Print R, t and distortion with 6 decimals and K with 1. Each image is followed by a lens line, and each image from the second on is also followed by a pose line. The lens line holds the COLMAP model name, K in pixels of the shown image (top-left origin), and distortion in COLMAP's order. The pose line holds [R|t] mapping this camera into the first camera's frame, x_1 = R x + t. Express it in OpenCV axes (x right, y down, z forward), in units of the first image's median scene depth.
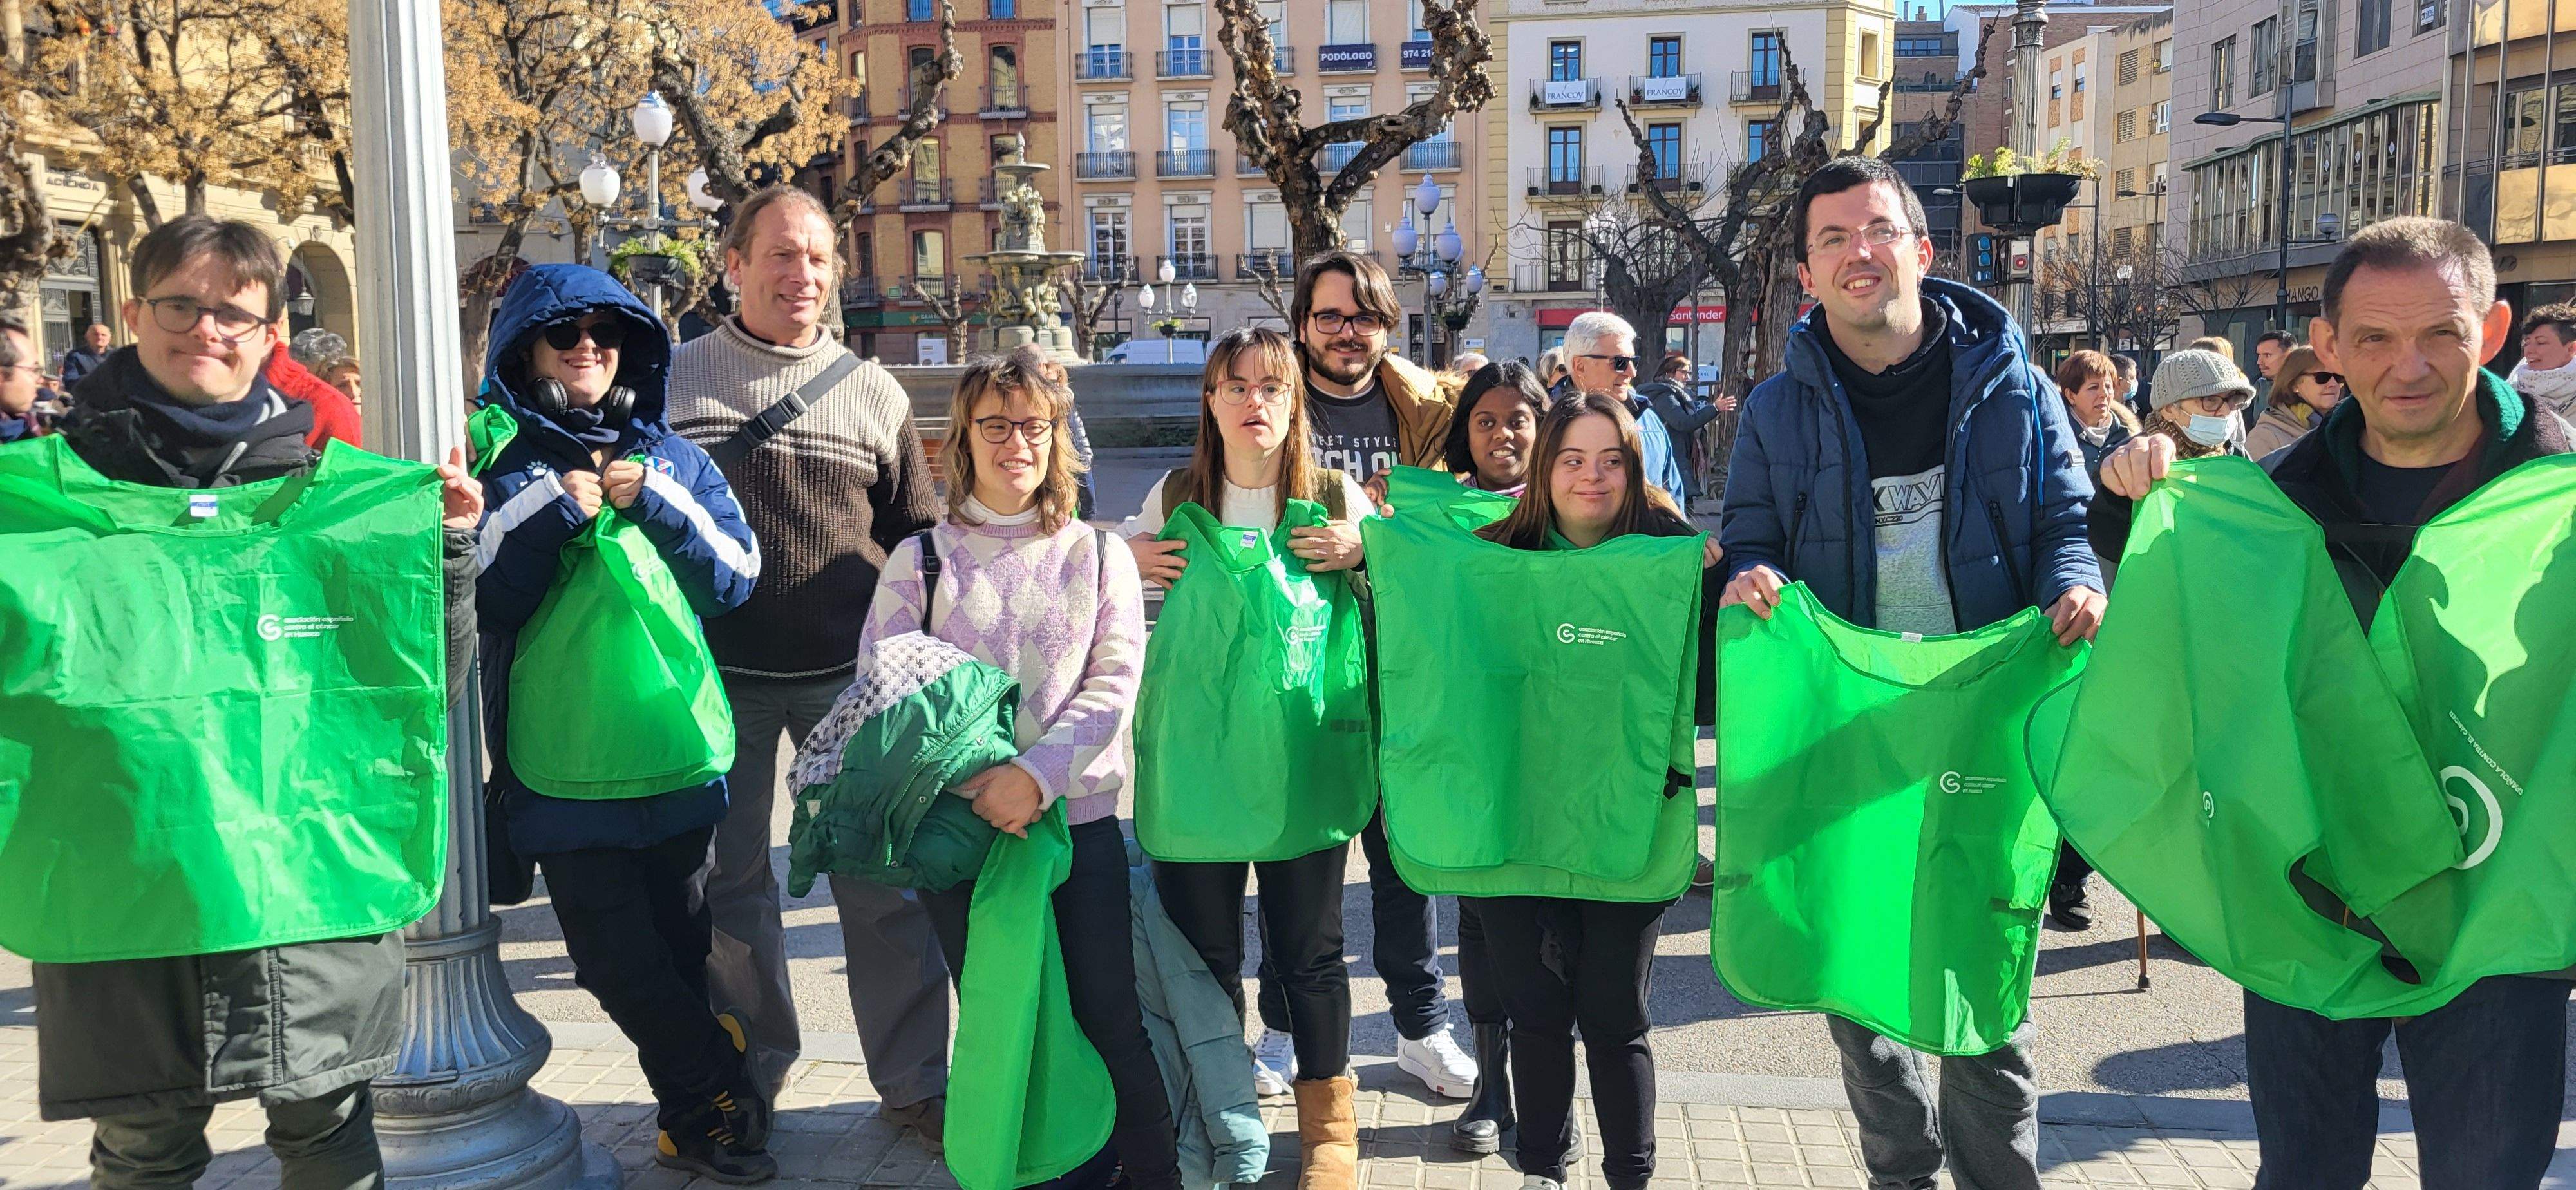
lens RADIAL K [[1963.4, 0, 1295.8], [0, 1963.4, 569.3], [0, 0, 1]] dist [0.052532, -0.008899]
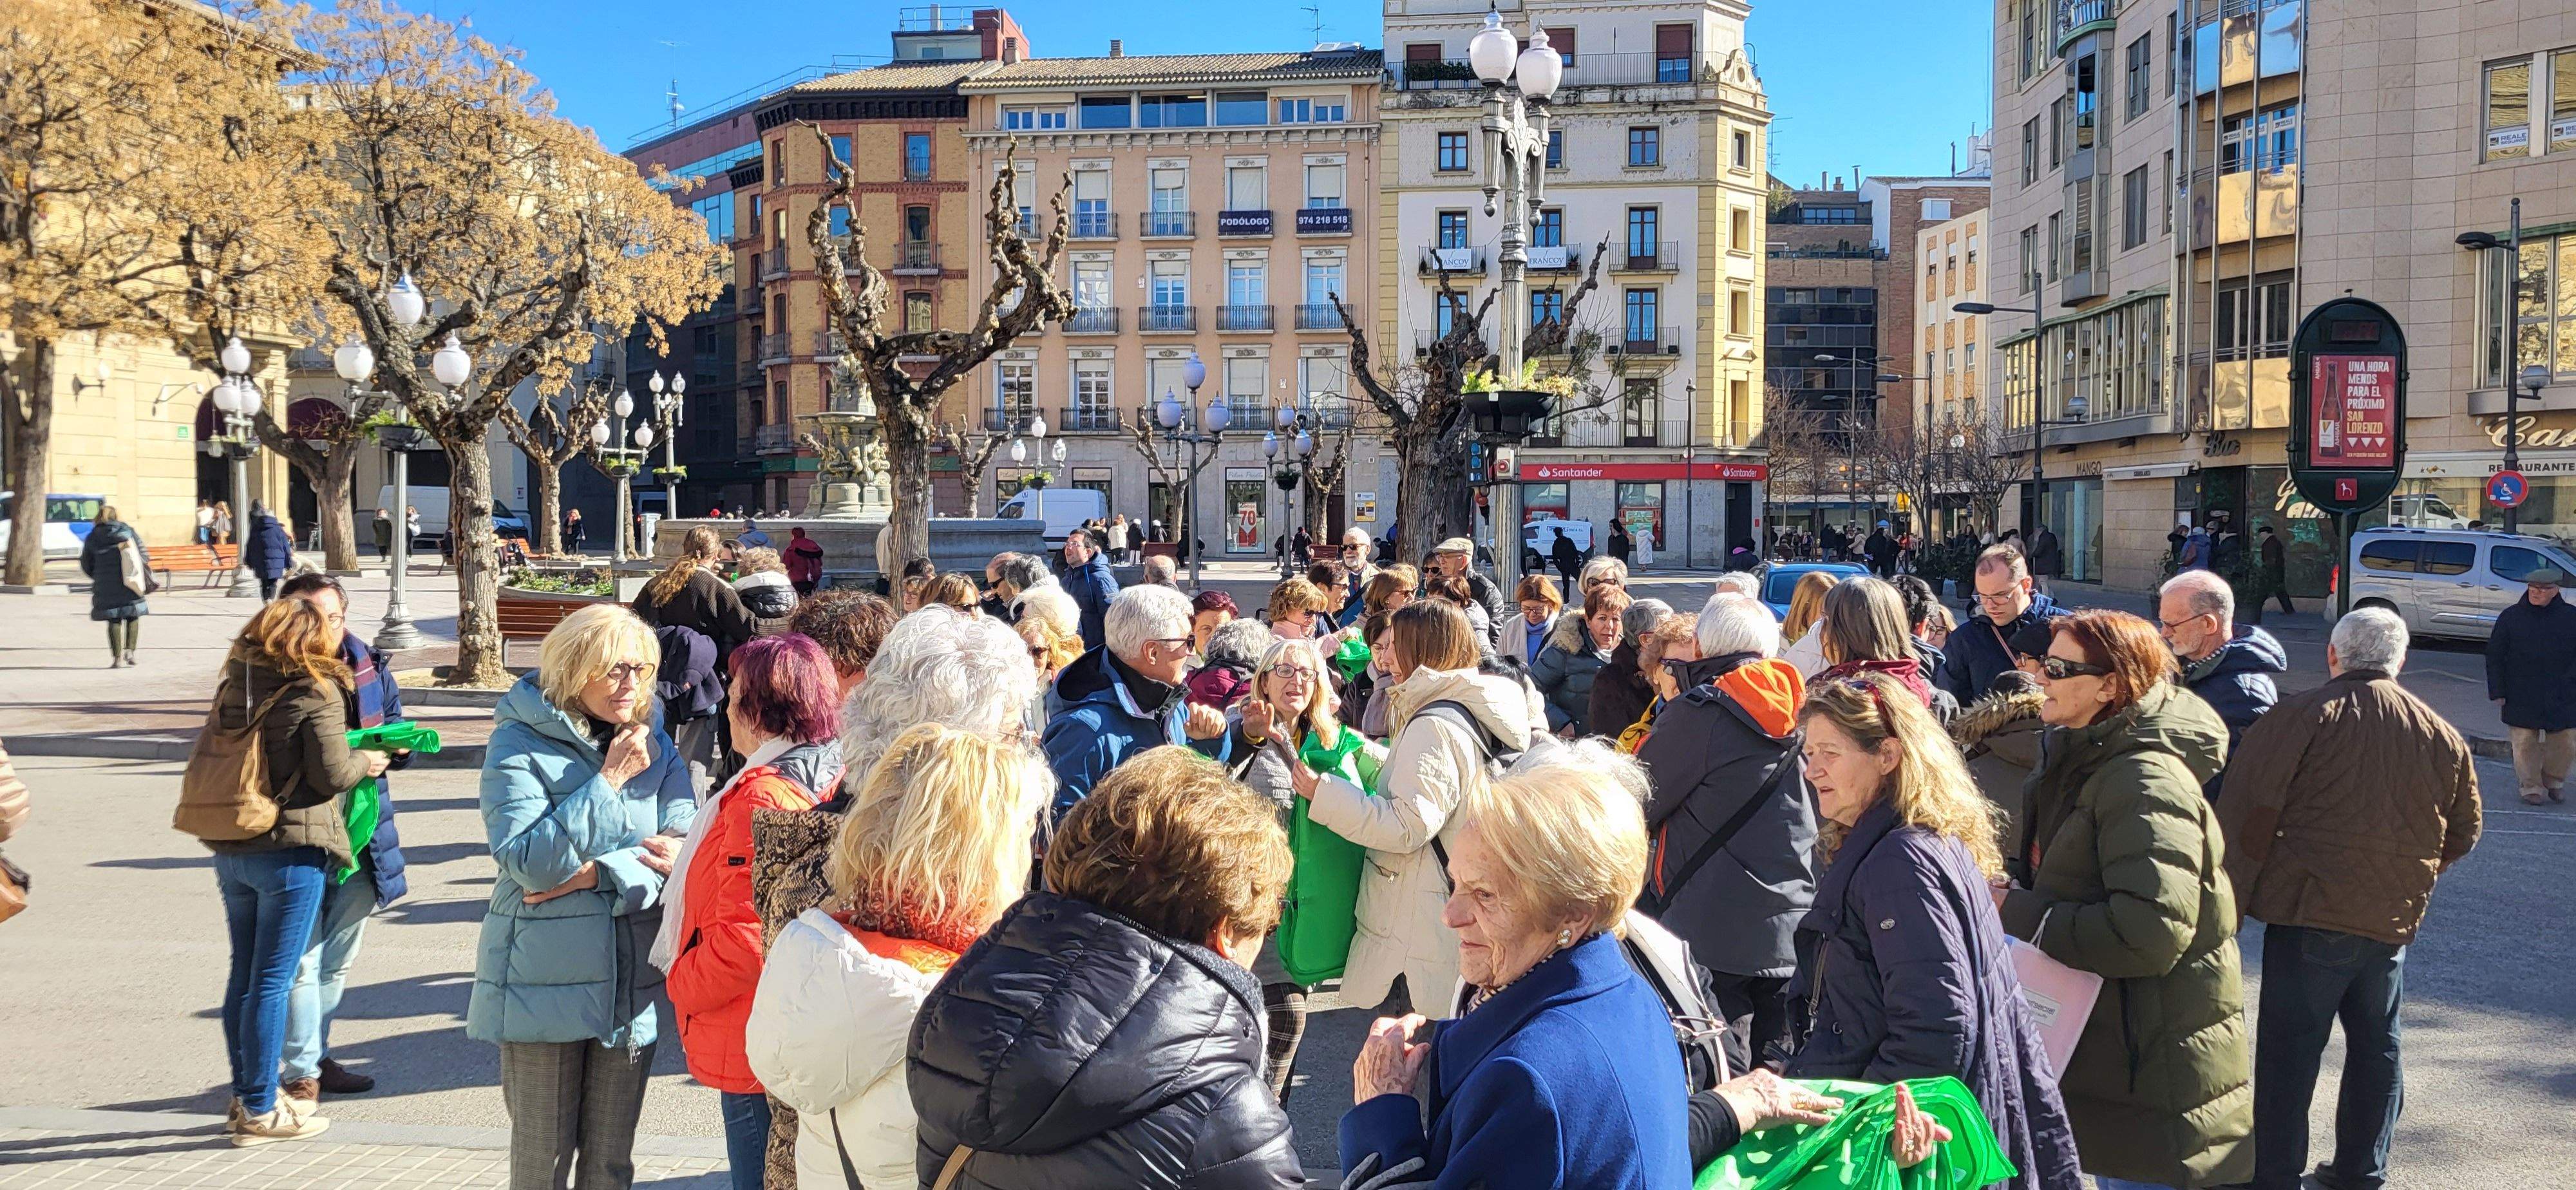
lens RADIAL K [[1956.5, 0, 1302.4], [0, 1956.5, 575.9], [0, 0, 1]] dist [0.054312, -0.004498]
pose [[0.999860, 0.013215, 0.010269, 0.049773], [-0.012488, 0.997617, -0.067861, -0.002784], [-0.011142, 0.067723, 0.997642, -0.026347]]
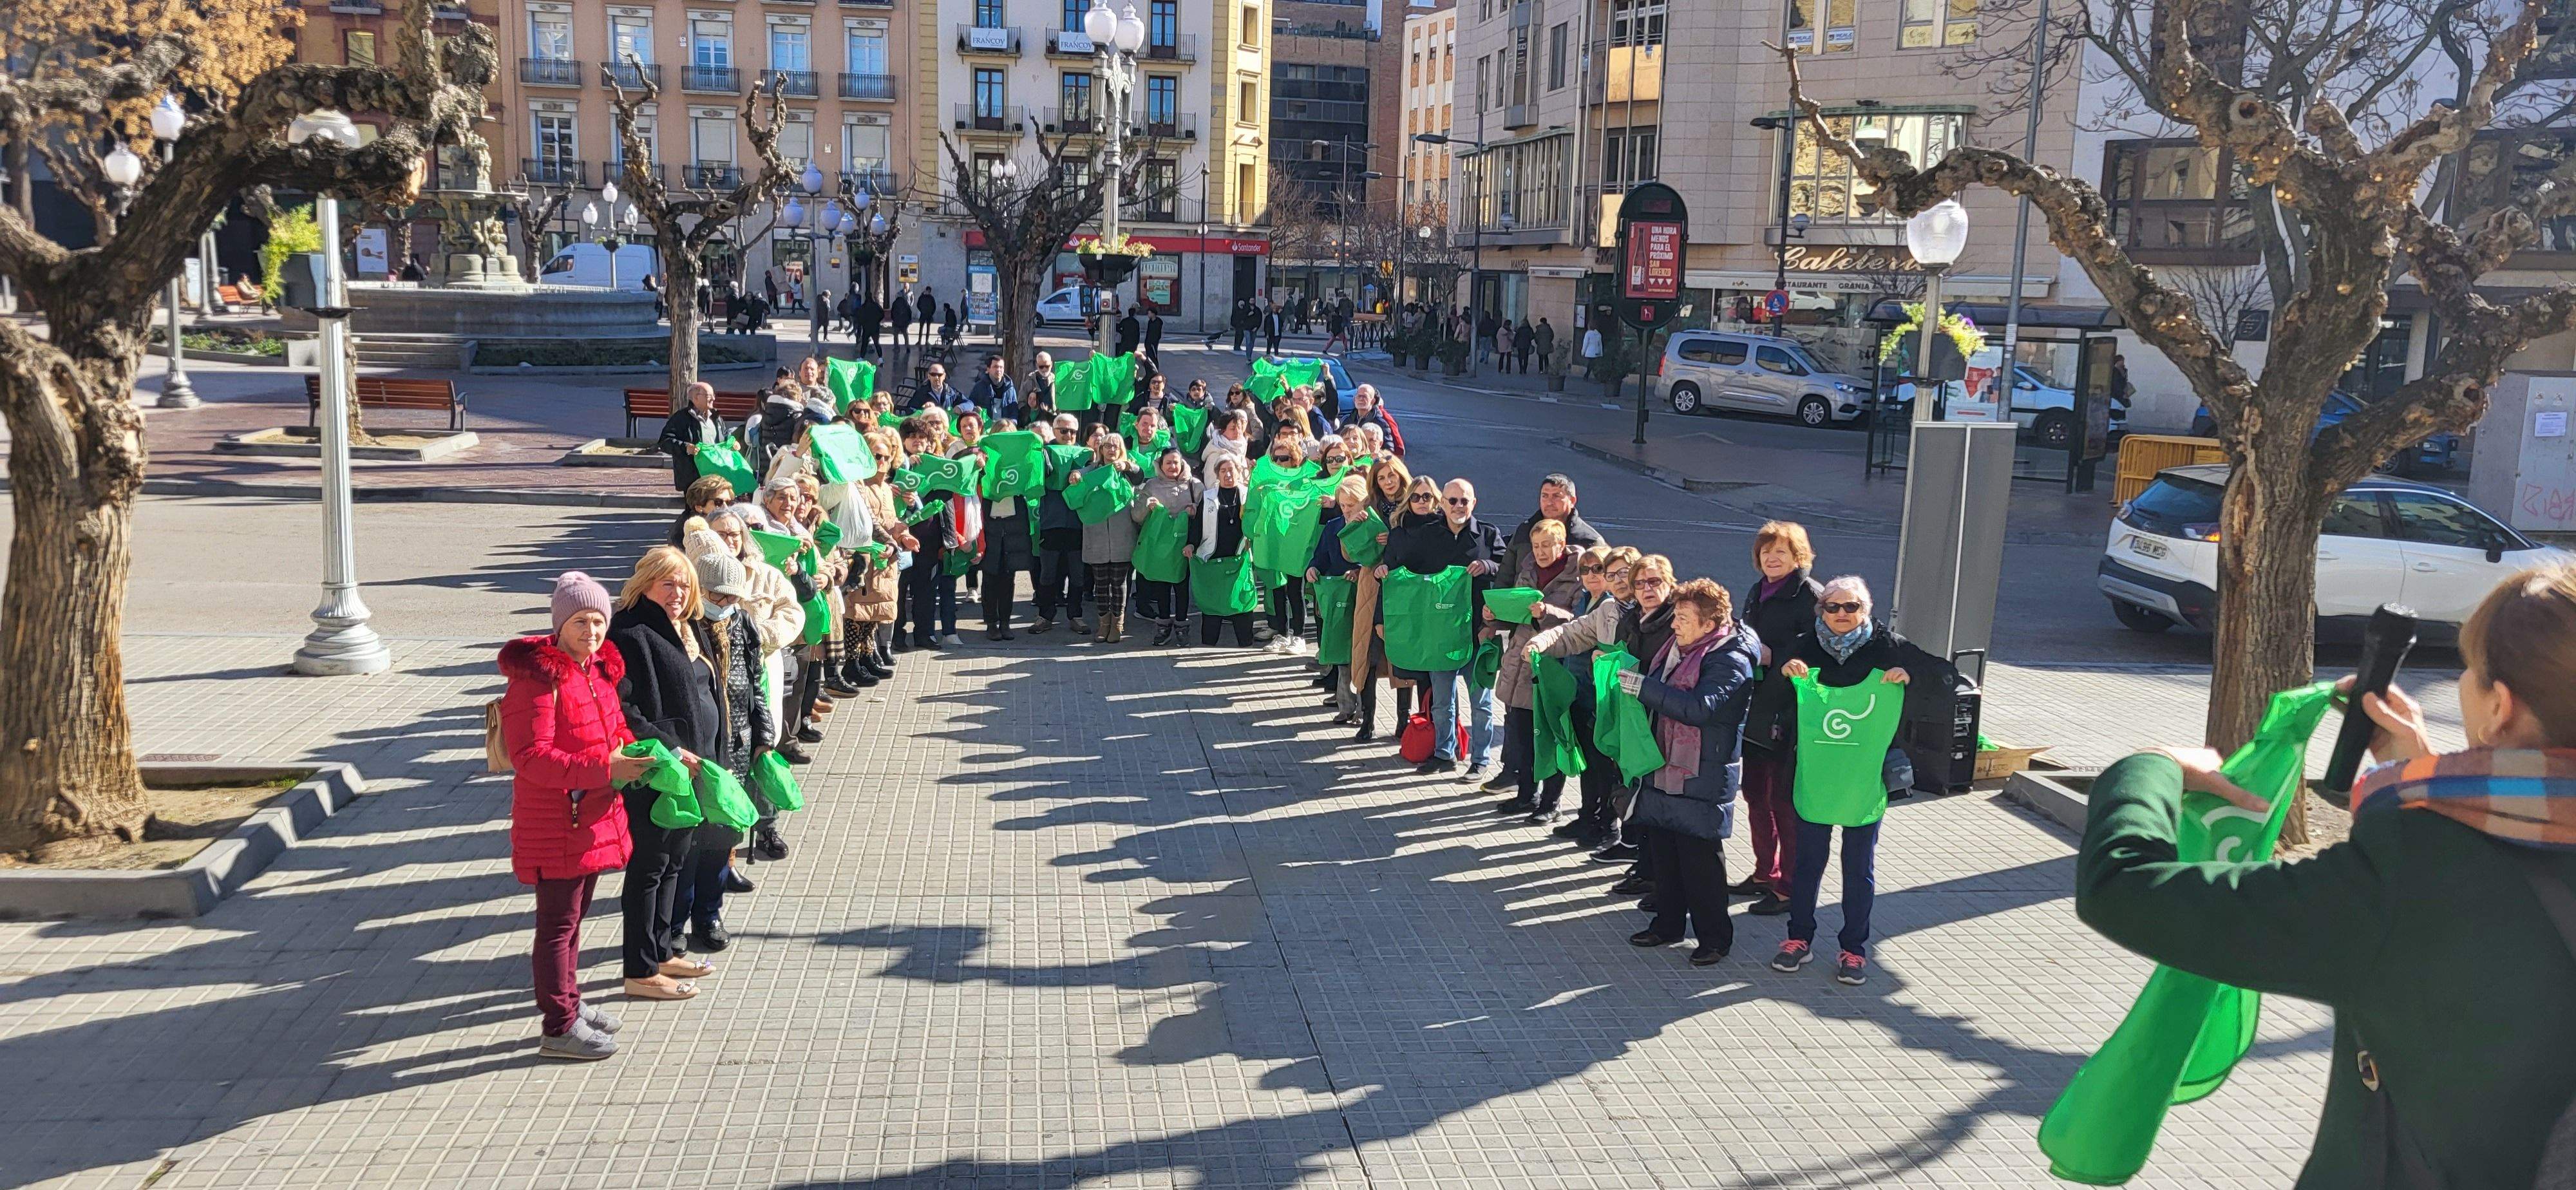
lens RADIAL K [[1954.2, 0, 1298.8], [0, 1954.2, 574.6], [0, 0, 1]] dist [0.062669, -0.025788]
pose [[0.966103, -0.001344, 0.258153, 0.017850], [-0.014194, 0.998197, 0.058316, -0.004202], [-0.257766, -0.060004, 0.964342, -0.149467]]
